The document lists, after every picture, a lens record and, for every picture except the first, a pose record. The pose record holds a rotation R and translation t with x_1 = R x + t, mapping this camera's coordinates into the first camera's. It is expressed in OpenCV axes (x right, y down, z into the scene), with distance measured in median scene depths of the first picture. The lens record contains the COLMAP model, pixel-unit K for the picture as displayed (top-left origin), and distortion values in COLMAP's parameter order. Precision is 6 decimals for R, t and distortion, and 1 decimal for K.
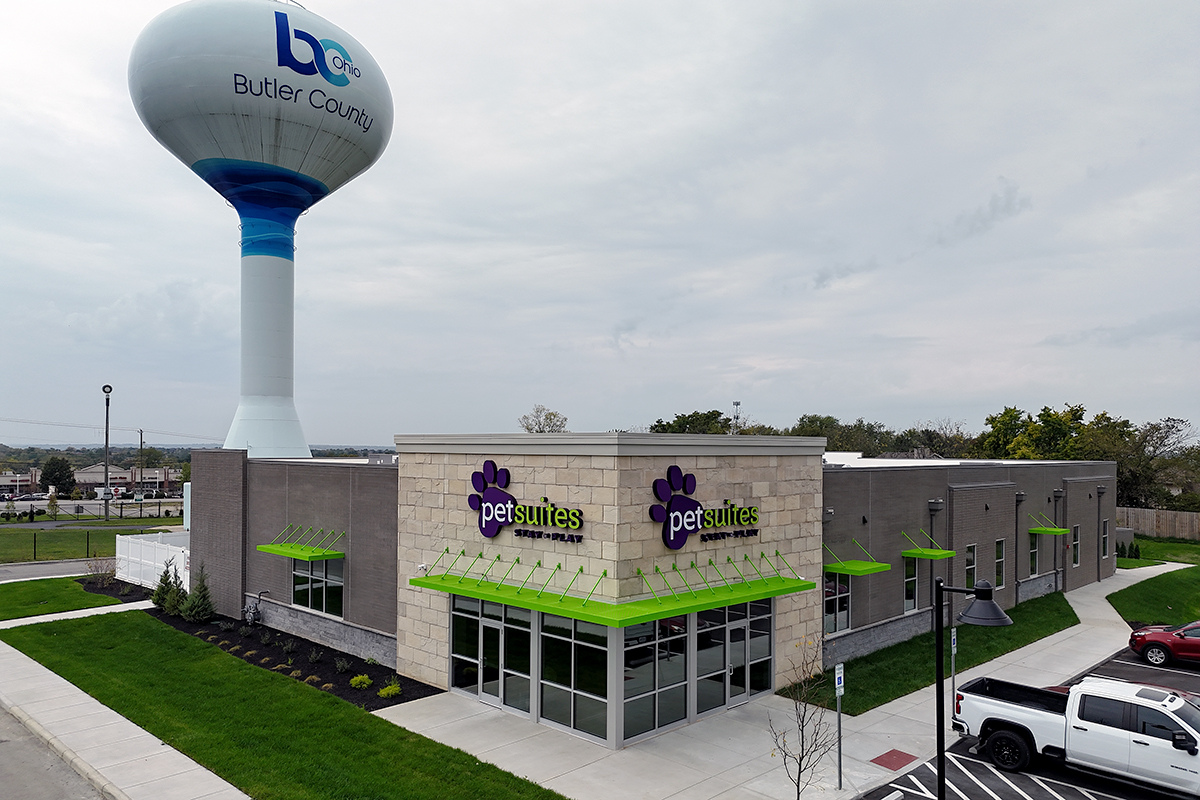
lens RADIAL K [[838.3, 0, 596.3], [0, 838.3, 442.5], [0, 0, 1]] dist [0.063477, -0.059113]
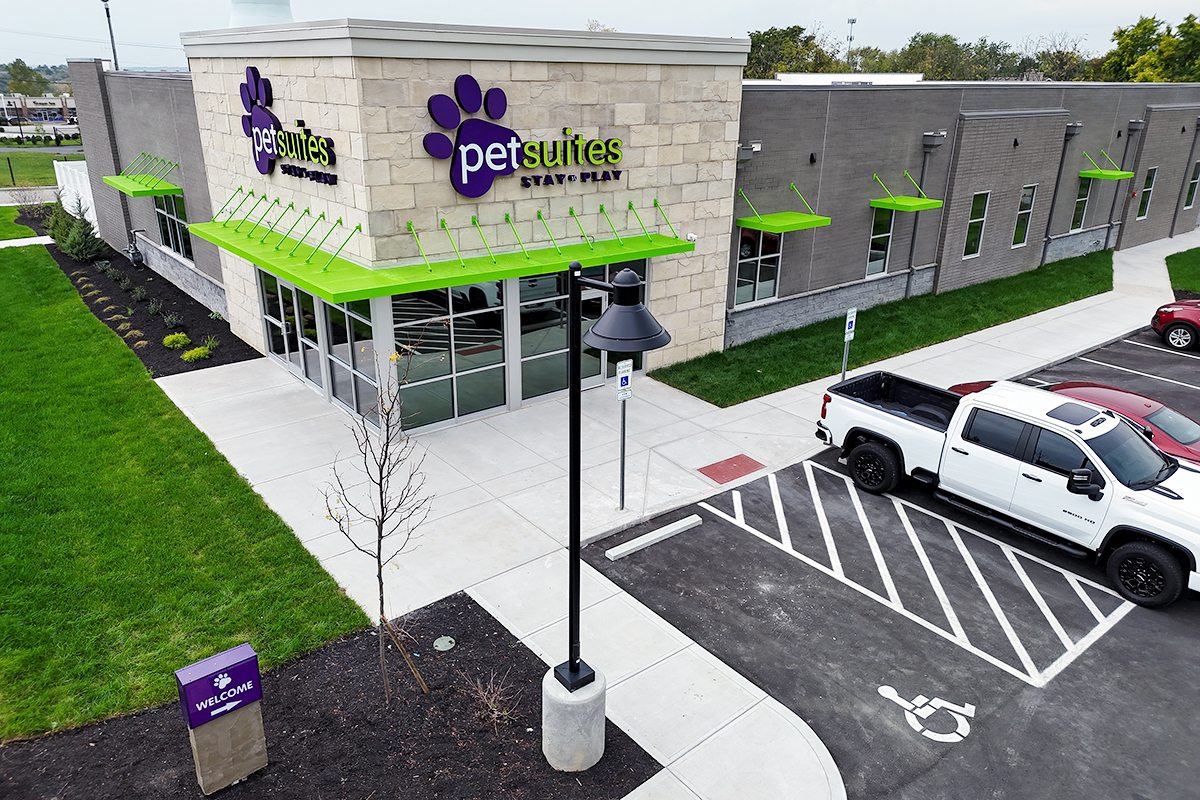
lens RADIAL K [[838.3, 0, 594.5], [0, 838.3, 386.1], [0, 0, 1]] dist [0.063477, -0.059113]
pose [[0.993628, 0.043038, -0.104172, 0.256929], [-0.003763, 0.936380, 0.350968, 0.020139], [0.112650, -0.348339, 0.930575, 0.235232]]
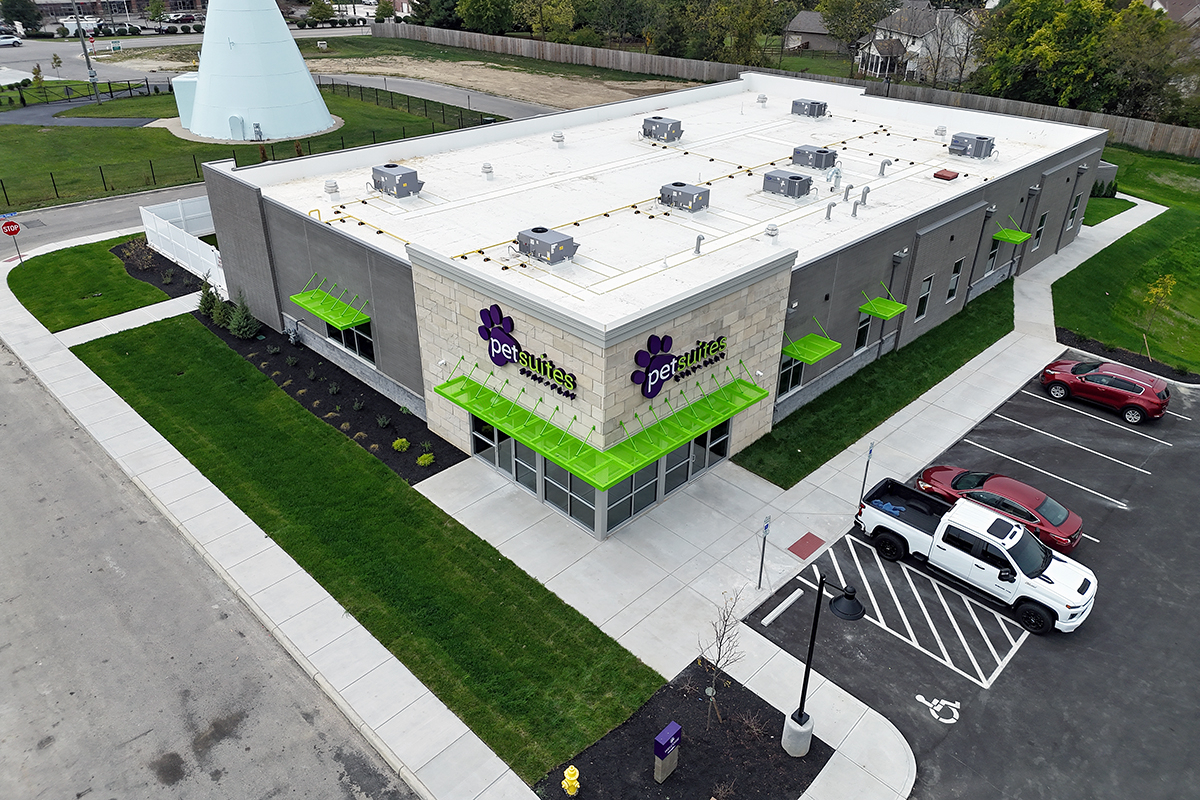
lens RADIAL K [[838.3, 0, 594.7], [0, 838.3, 361.5], [0, 0, 1]] dist [0.063477, -0.059113]
pose [[0.999973, 0.007287, -0.000637, 0.009943], [-0.006151, 0.884814, 0.465904, -0.437080], [0.003959, -0.465887, 0.884835, -0.049436]]
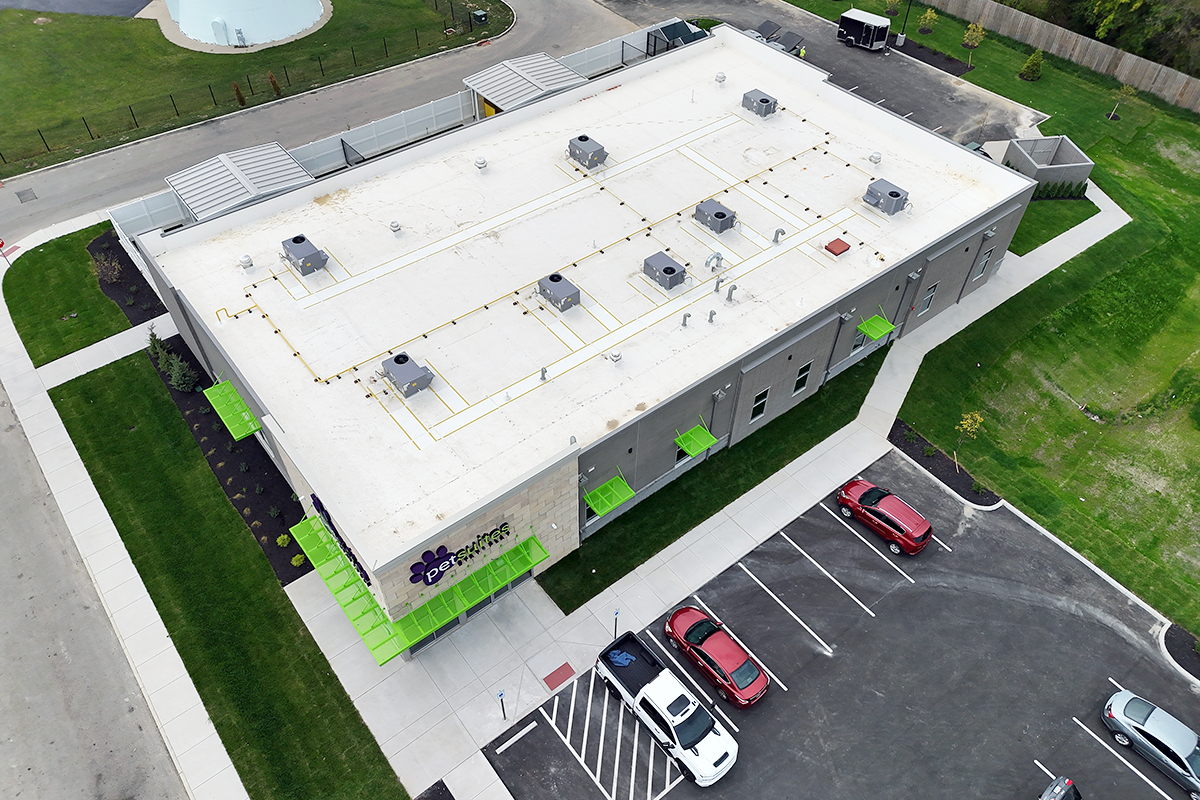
lens RADIAL K [[838.3, 0, 593.4], [0, 838.3, 413.3], [0, 0, 1]] dist [0.063477, -0.059113]
pose [[0.992742, 0.088257, -0.081692, 0.443862], [0.000661, 0.675268, 0.737572, -1.135218], [0.120260, -0.732273, 0.670309, 0.181412]]
